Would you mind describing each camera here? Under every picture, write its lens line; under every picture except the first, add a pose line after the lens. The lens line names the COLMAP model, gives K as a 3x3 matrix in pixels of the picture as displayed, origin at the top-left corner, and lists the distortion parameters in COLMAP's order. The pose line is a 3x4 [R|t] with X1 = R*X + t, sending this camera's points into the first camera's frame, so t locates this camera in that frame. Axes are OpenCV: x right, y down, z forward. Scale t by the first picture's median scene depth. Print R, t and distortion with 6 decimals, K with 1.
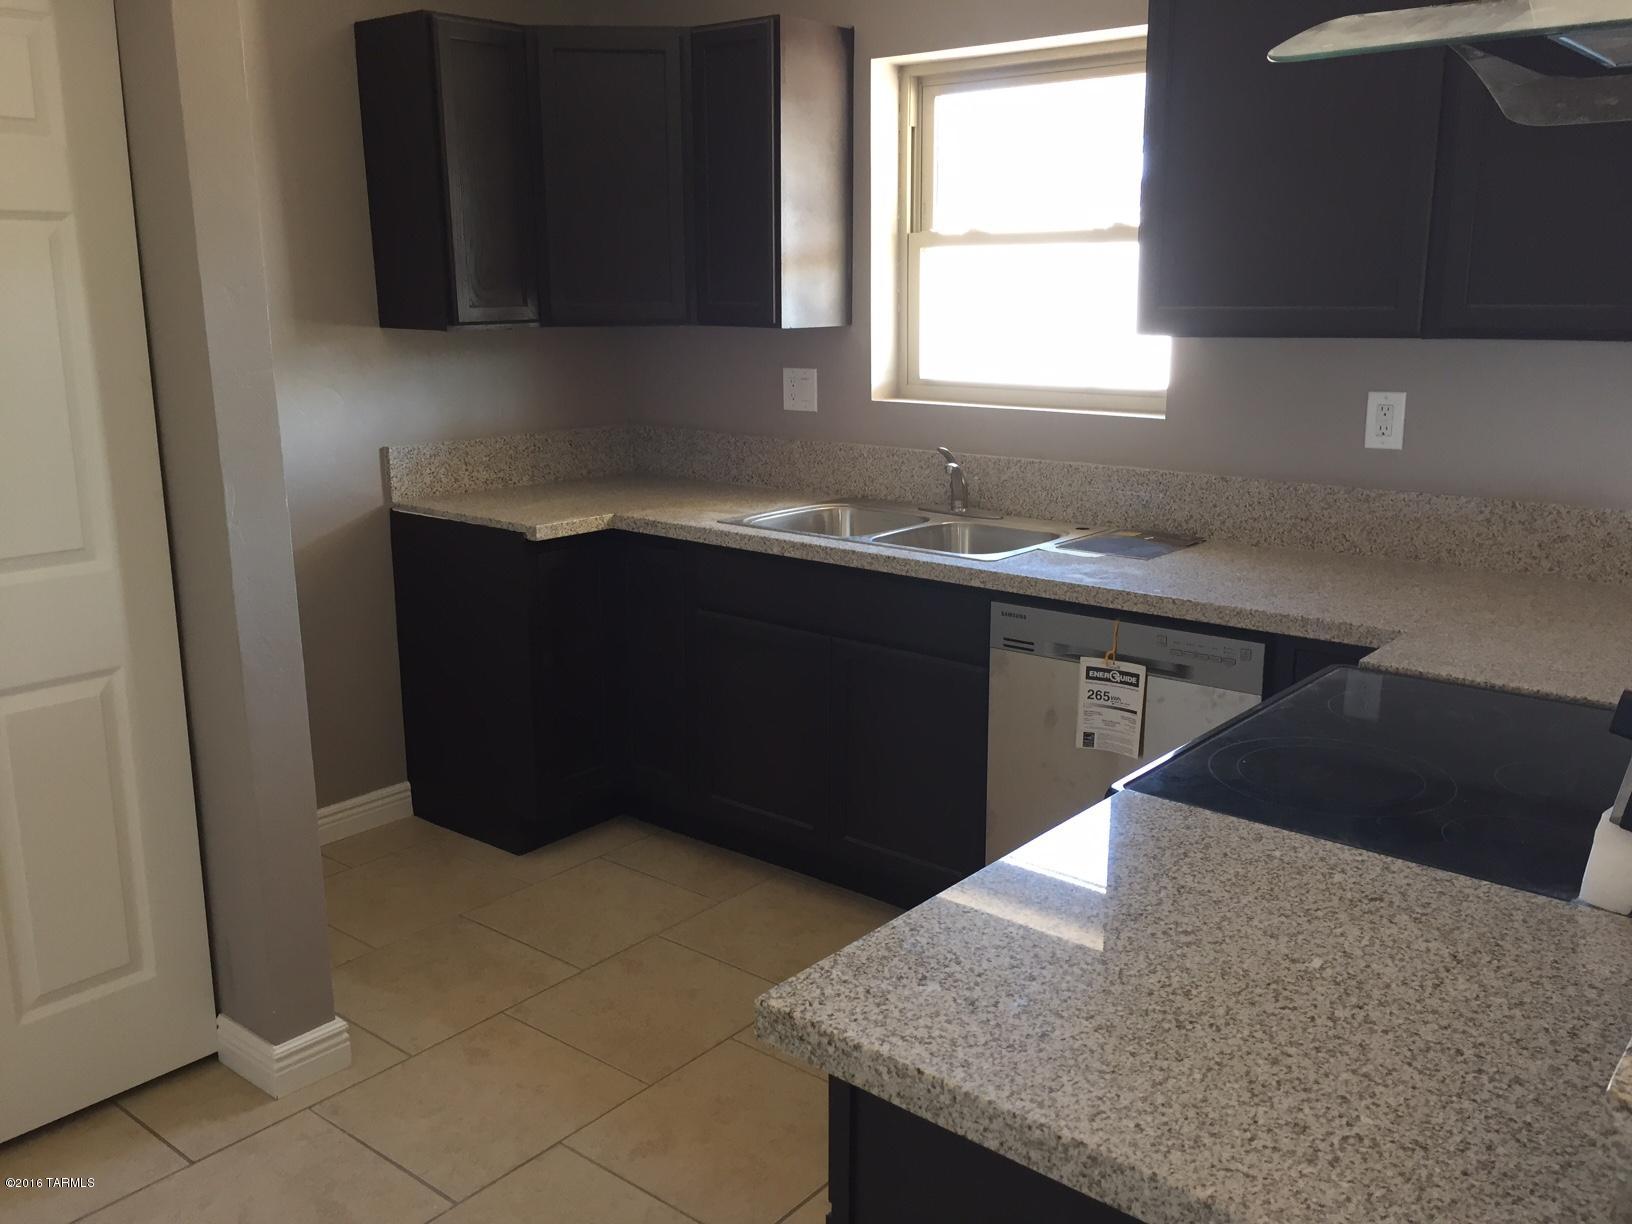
lens RADIAL K [[1406.0, 0, 817.2], [0, 1406.0, 612.6], [0, 0, 1]] dist [0.020495, 0.006753]
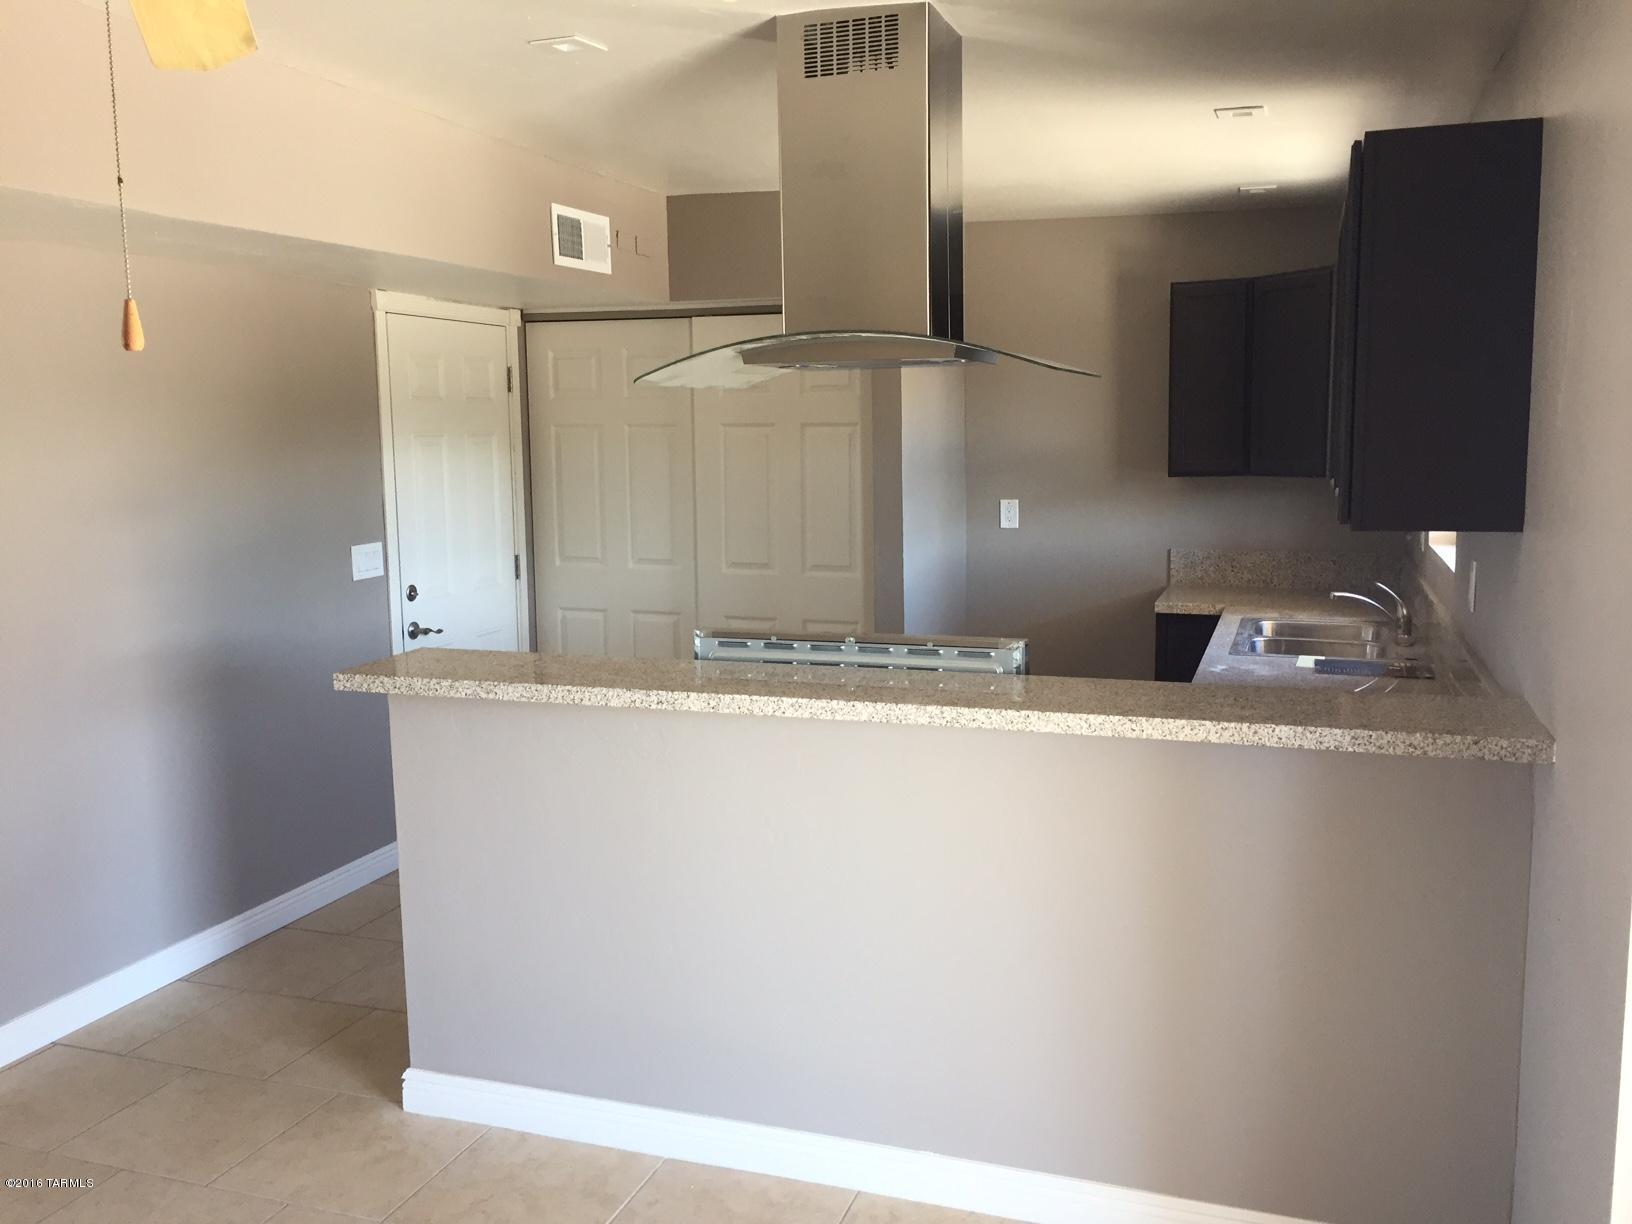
lens RADIAL K [[1406.0, 0, 815.0], [0, 1406.0, 611.5], [0, 0, 1]] dist [0.020495, 0.006753]
pose [[0.342892, 0.122571, -0.931344, 0.994986], [-0.201400, 0.977988, 0.054561, -0.054942], [0.917531, 0.168864, 0.360030, 0.094124]]
